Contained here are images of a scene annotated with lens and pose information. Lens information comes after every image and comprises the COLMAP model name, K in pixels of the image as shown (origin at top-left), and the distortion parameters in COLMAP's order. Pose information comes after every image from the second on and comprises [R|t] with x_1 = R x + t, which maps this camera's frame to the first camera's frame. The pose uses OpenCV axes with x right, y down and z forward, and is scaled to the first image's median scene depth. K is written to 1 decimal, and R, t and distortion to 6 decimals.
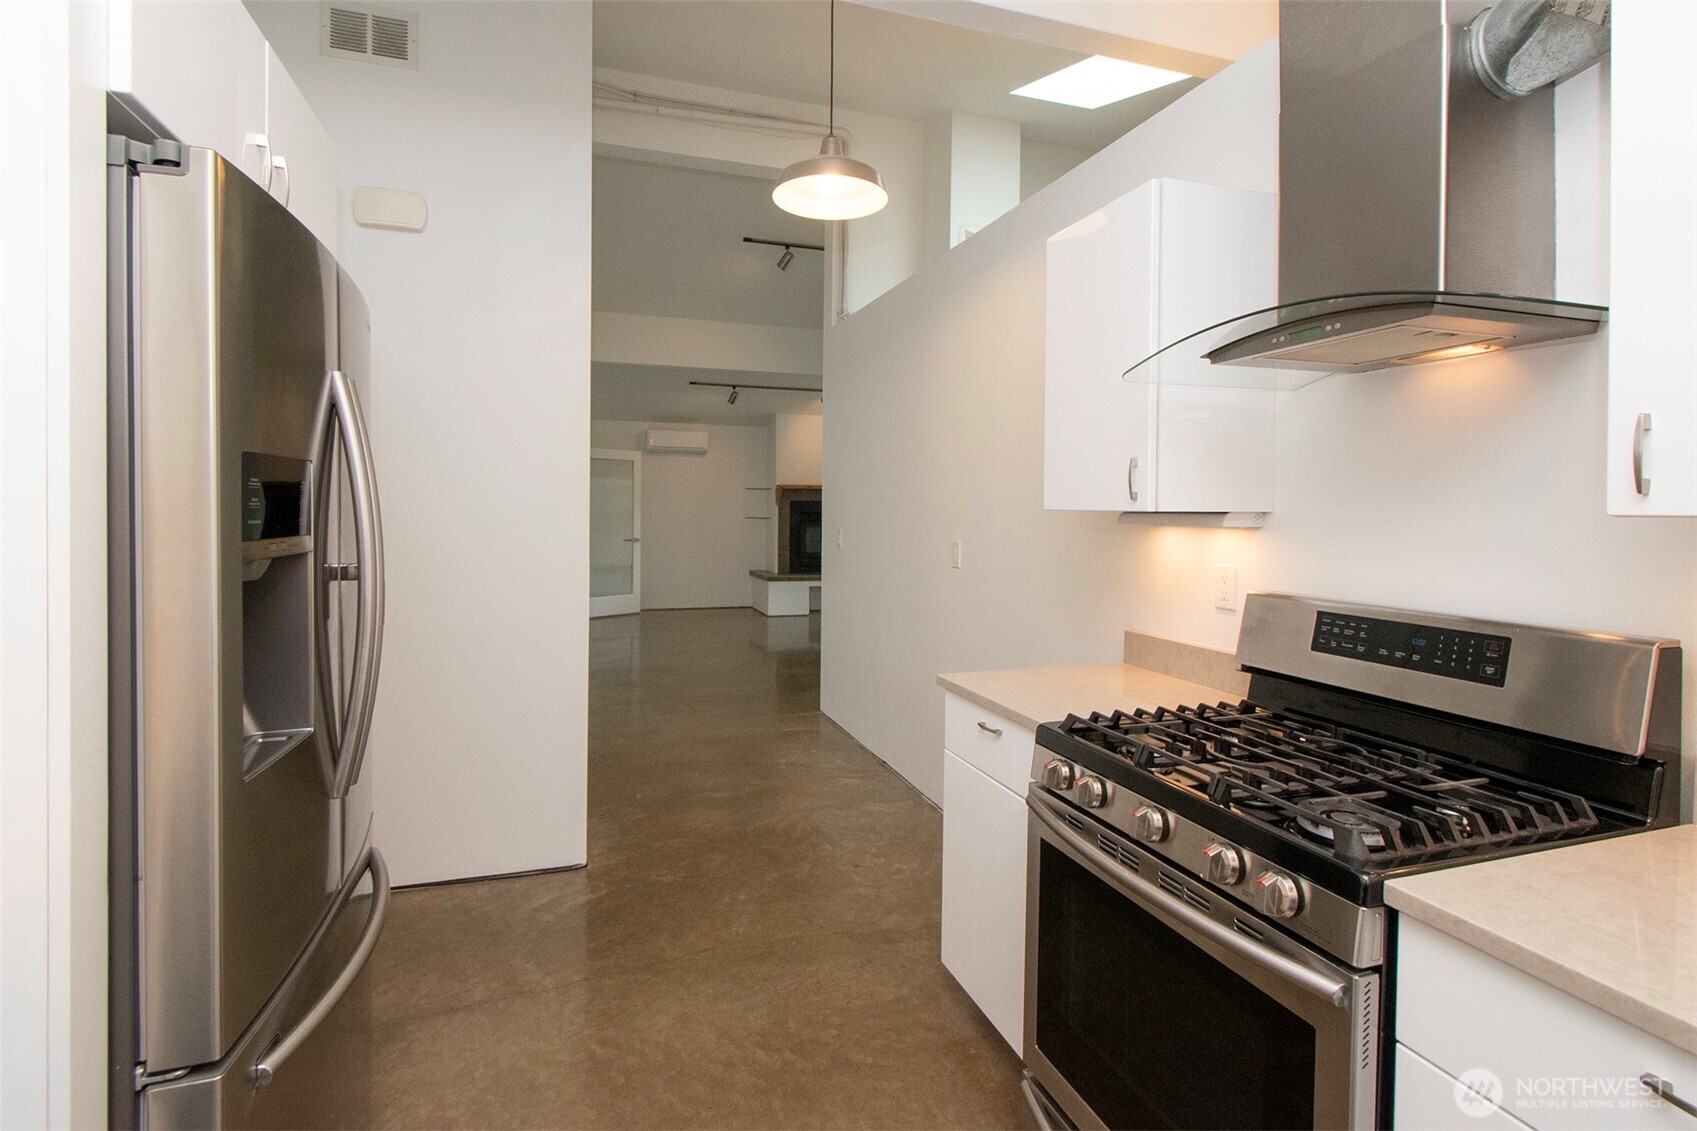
lens RADIAL K [[825.4, 0, 845.9], [0, 825.4, 514.5], [0, 0, 1]] dist [-0.000043, -0.000076]
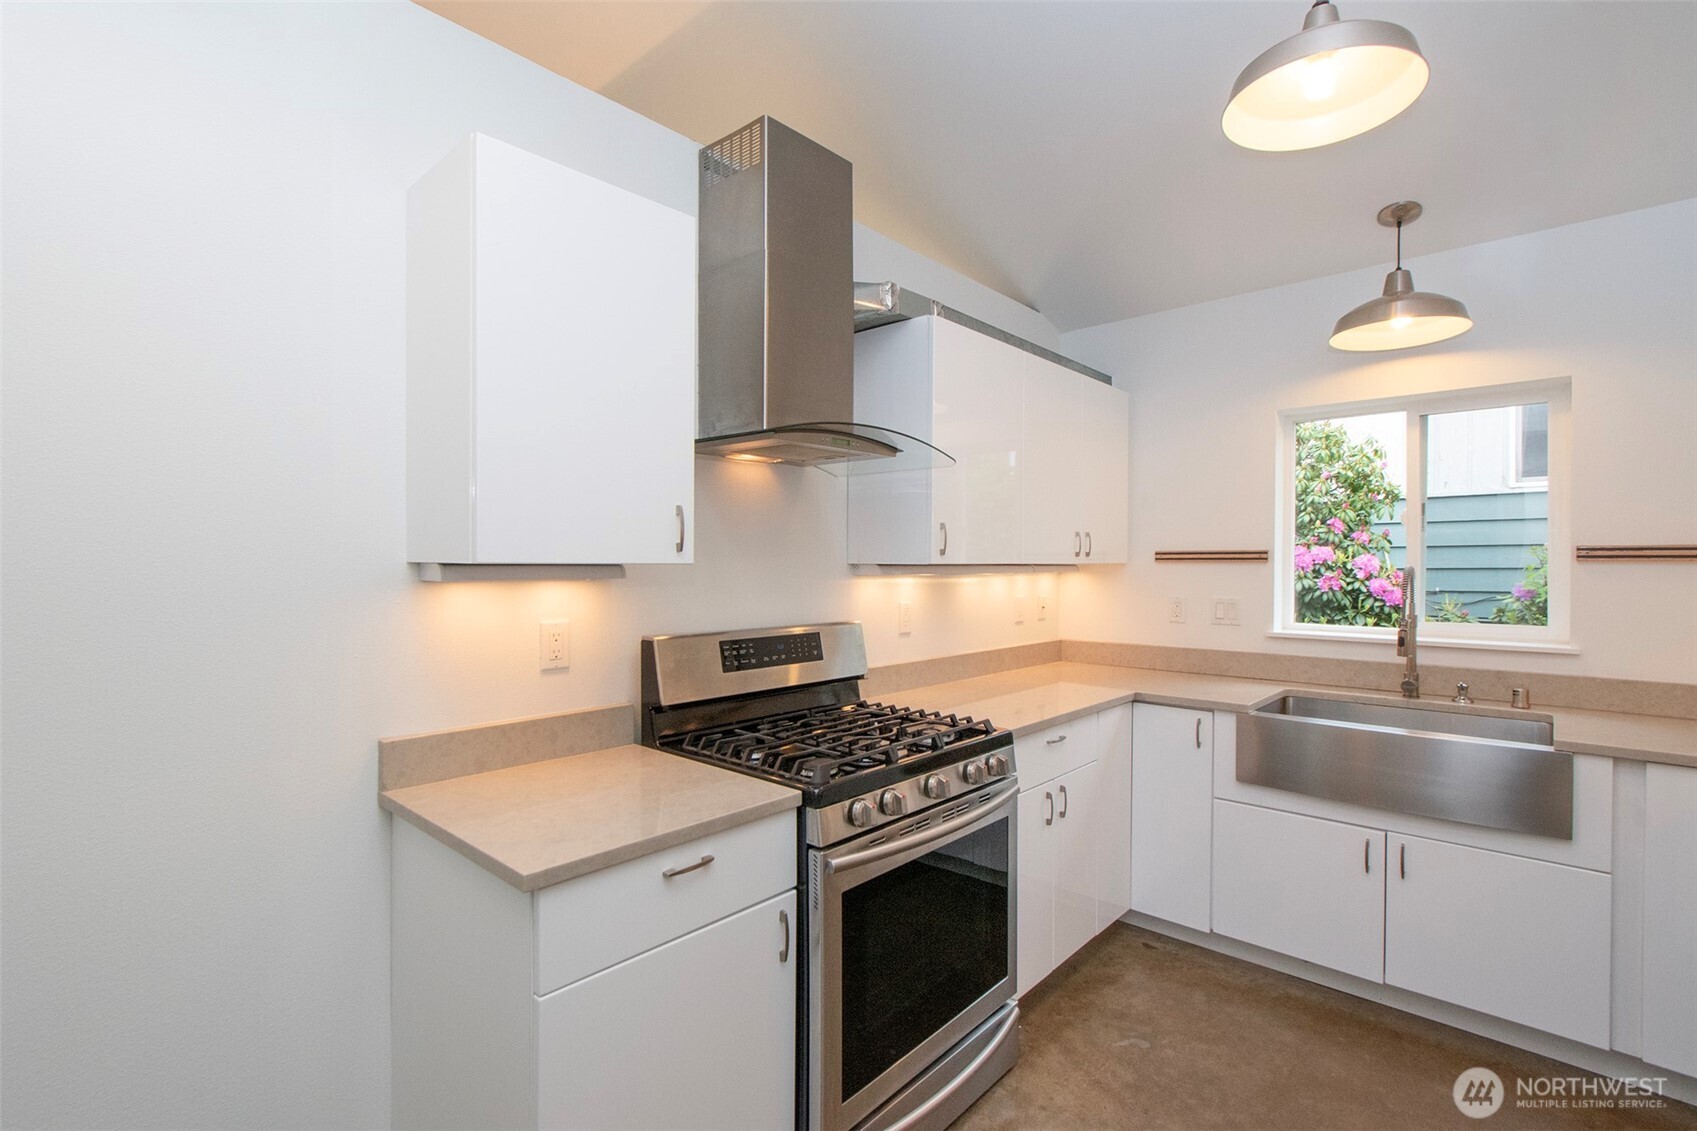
lens RADIAL K [[765.9, 0, 855.5], [0, 765.9, 573.4], [0, 0, 1]] dist [-0.001160, 0.000079]
pose [[-0.488556, -0.018339, 0.872340, -0.573875], [0.001190, 0.999764, 0.021684, -0.012169], [-0.872532, 0.011632, -0.488419, 1.462982]]
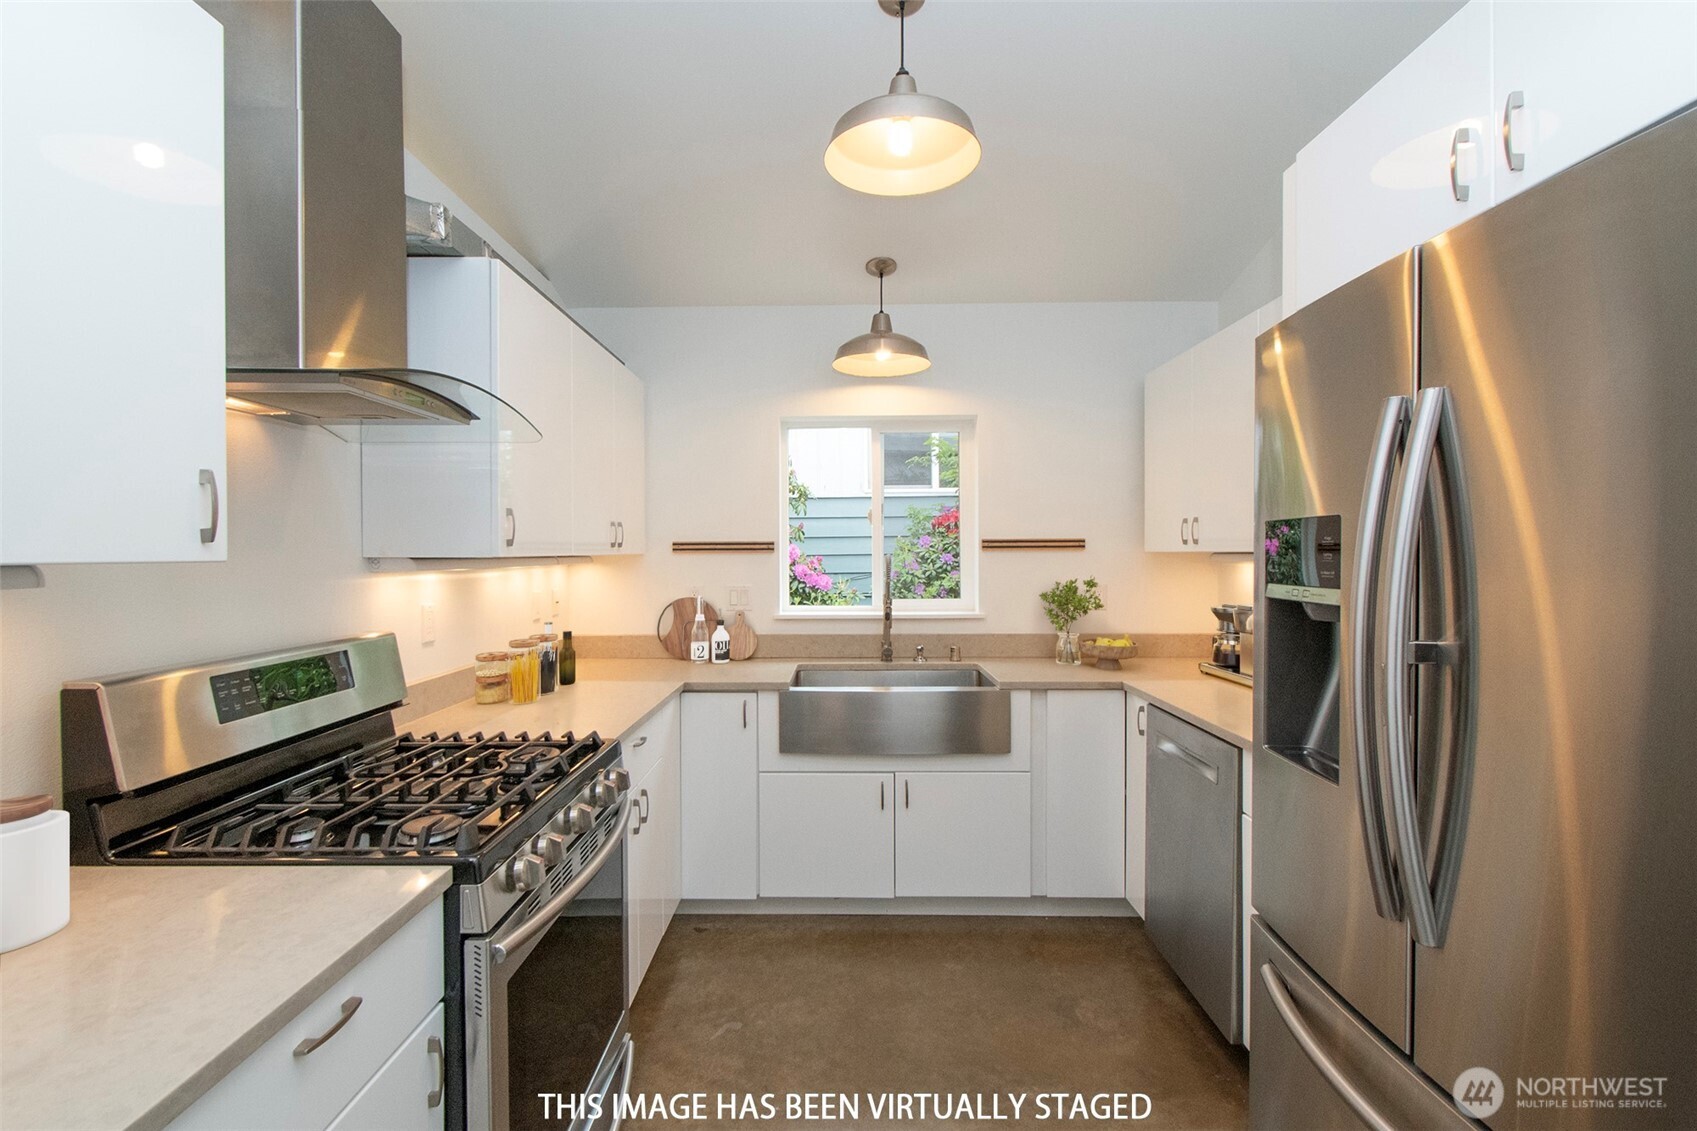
lens RADIAL K [[776.3, 0, 821.8], [0, 776.3, 565.1], [0, 0, 1]] dist [-0.000193, 0.000174]
pose [[-0.937702, -0.007477, 0.347360, -0.293886], [0.001695, 0.999658, 0.026092, -0.016673], [-0.347436, 0.025055, -0.937369, 1.600231]]
